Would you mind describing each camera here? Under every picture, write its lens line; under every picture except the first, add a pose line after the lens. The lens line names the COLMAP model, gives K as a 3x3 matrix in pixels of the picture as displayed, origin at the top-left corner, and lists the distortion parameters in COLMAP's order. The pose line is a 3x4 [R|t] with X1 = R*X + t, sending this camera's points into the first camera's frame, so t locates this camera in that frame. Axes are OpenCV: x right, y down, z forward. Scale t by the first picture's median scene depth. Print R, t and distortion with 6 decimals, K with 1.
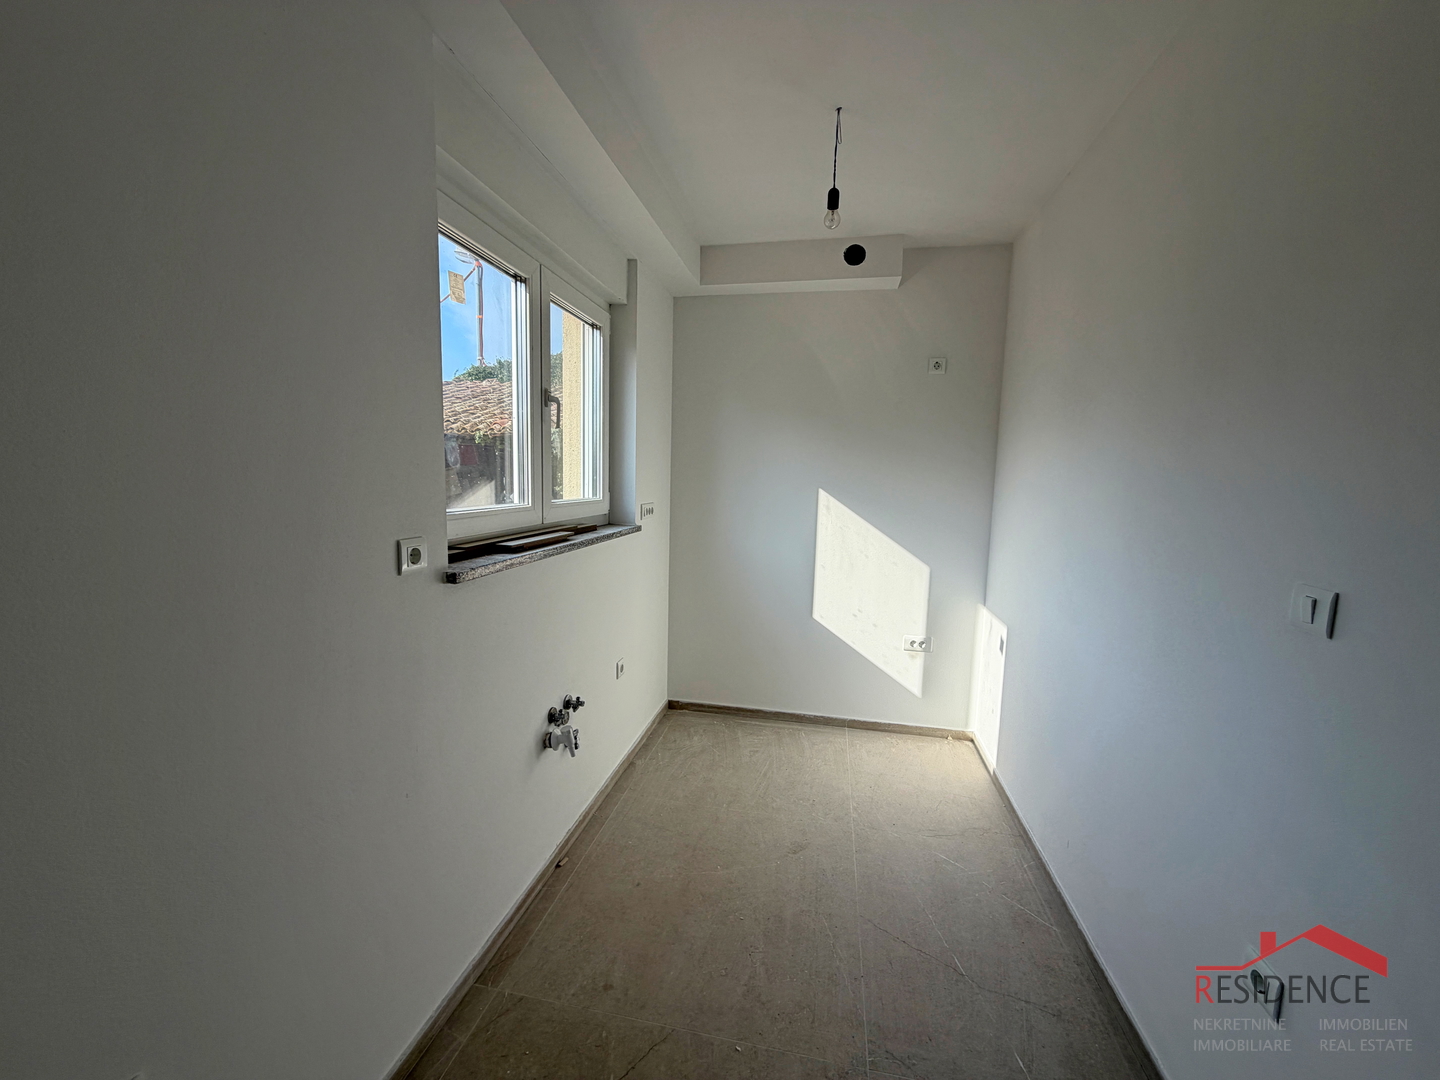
lens RADIAL K [[585.6, 0, 720.0], [0, 585.6, 540.0], [0, 0, 1]] dist [-0.000712, -0.000038]
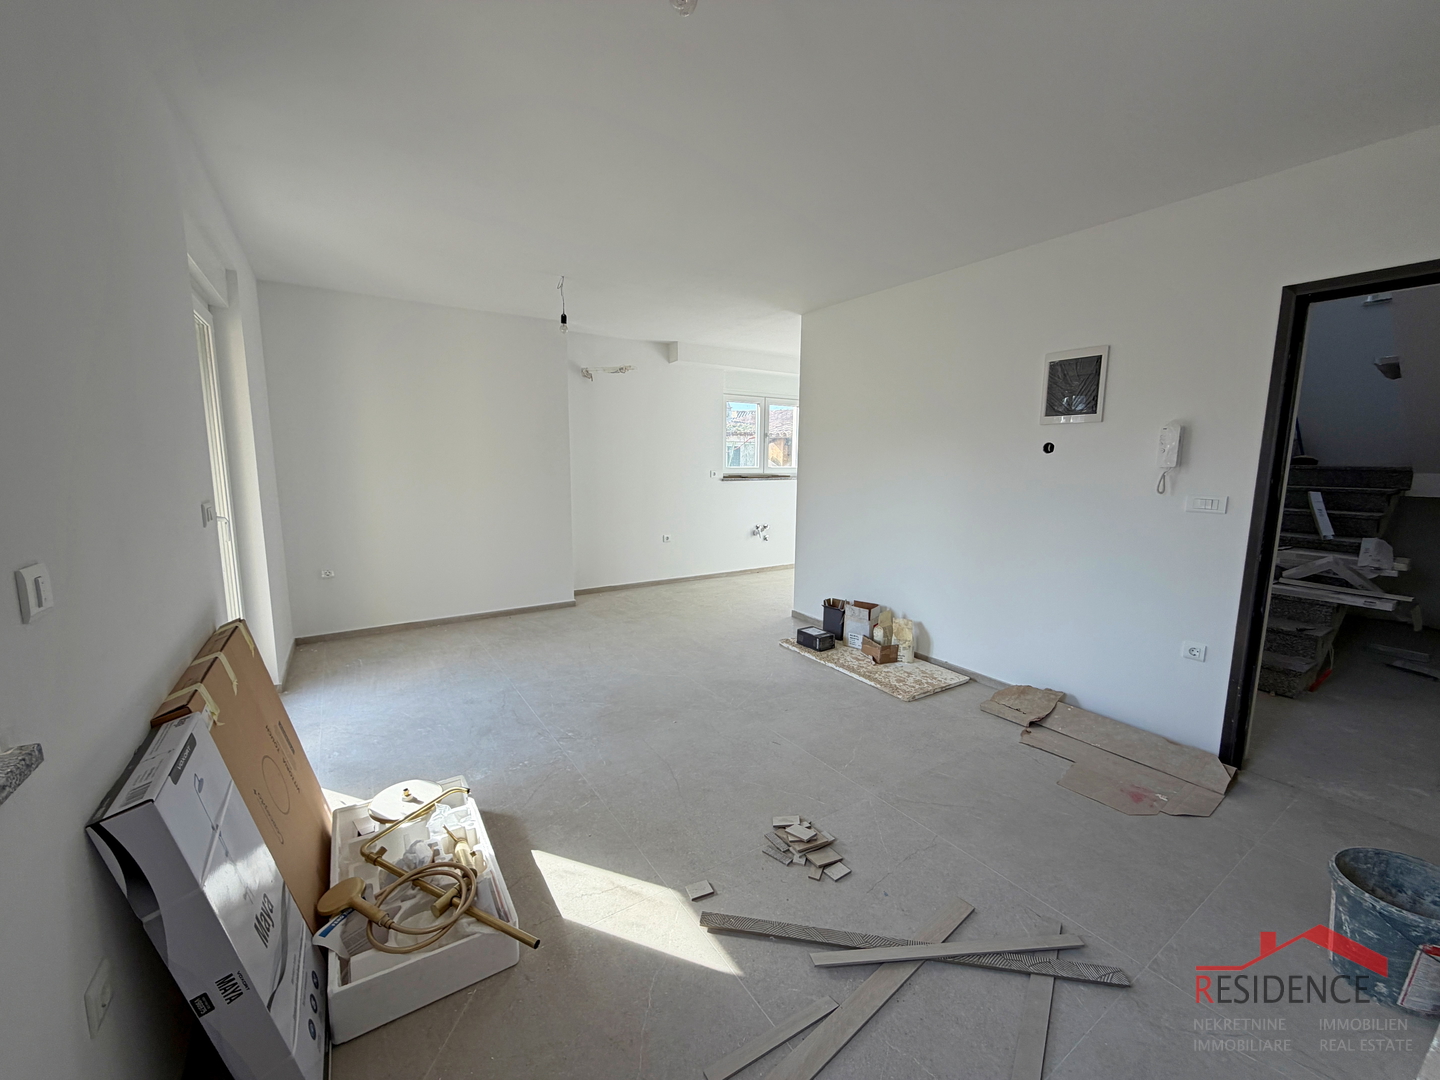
lens RADIAL K [[569.7, 0, 712.6], [0, 569.7, 537.6], [0, 0, 1]] dist [0.000857, 0.000099]
pose [[0.690695, 0.081387, -0.718552, 1.263687], [-0.070890, 0.996481, 0.044725, 0.145285], [0.719664, 0.020047, 0.694034, -1.004006]]
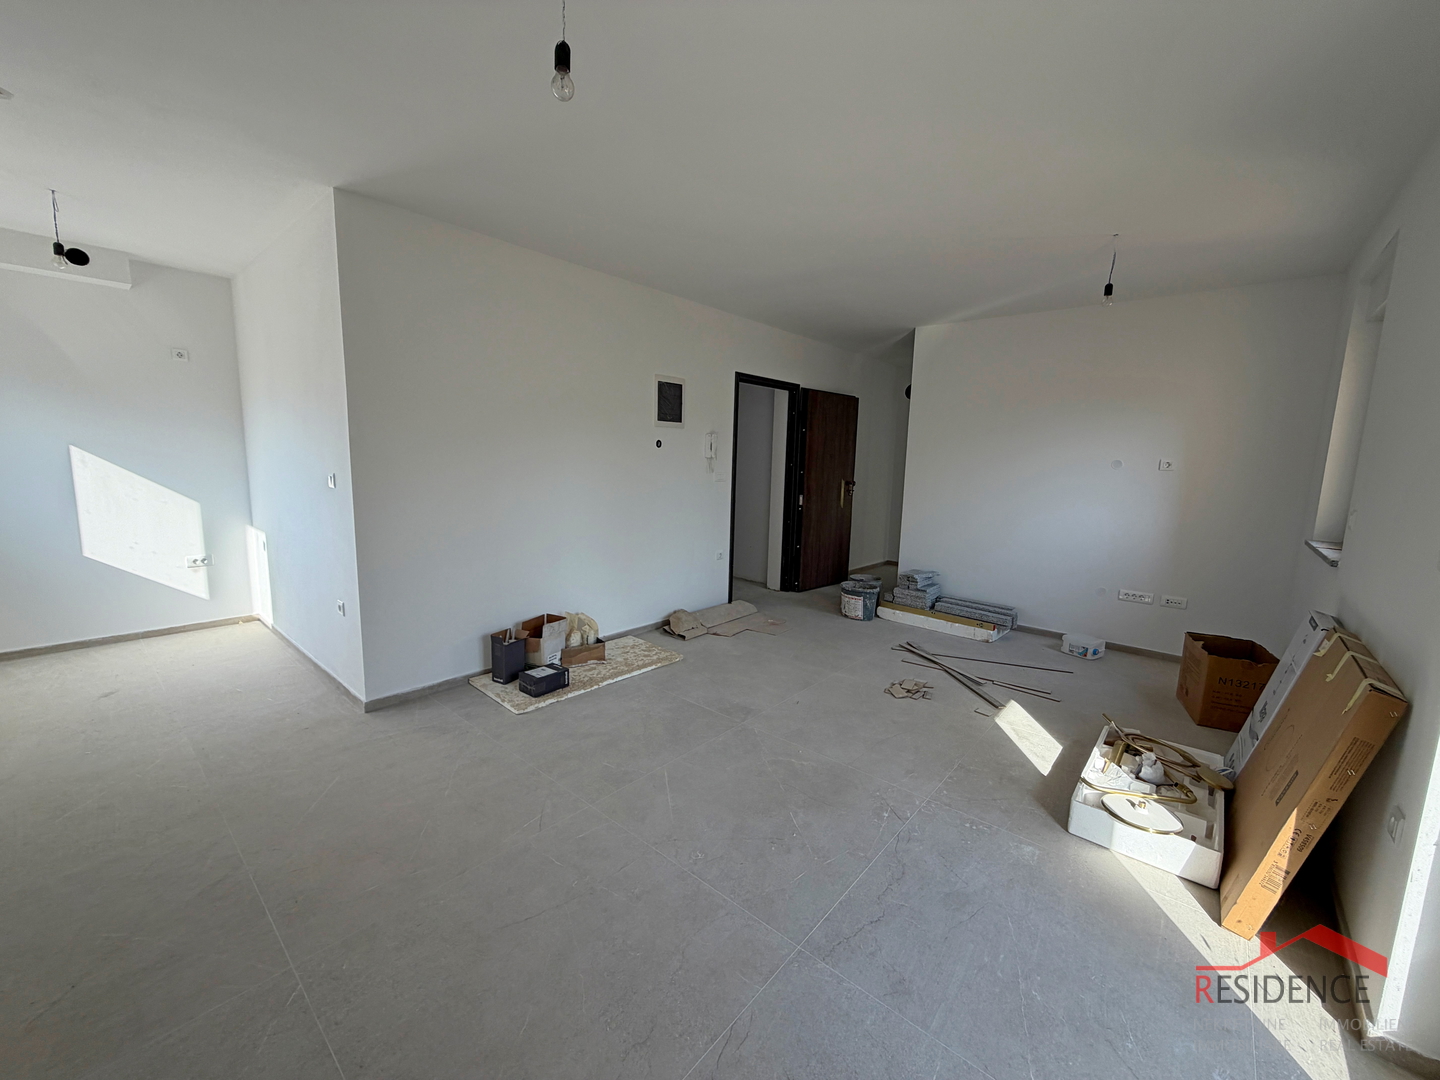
lens RADIAL K [[573.4, 0, 717.2], [0, 573.4, 536.8], [0, 0, 1]] dist [0.000803, -0.000145]
pose [[0.504413, -0.132213, 0.853280, -0.186398], [0.081168, 0.991092, 0.105585, 0.080010], [-0.859639, 0.016000, 0.510651, -0.720193]]
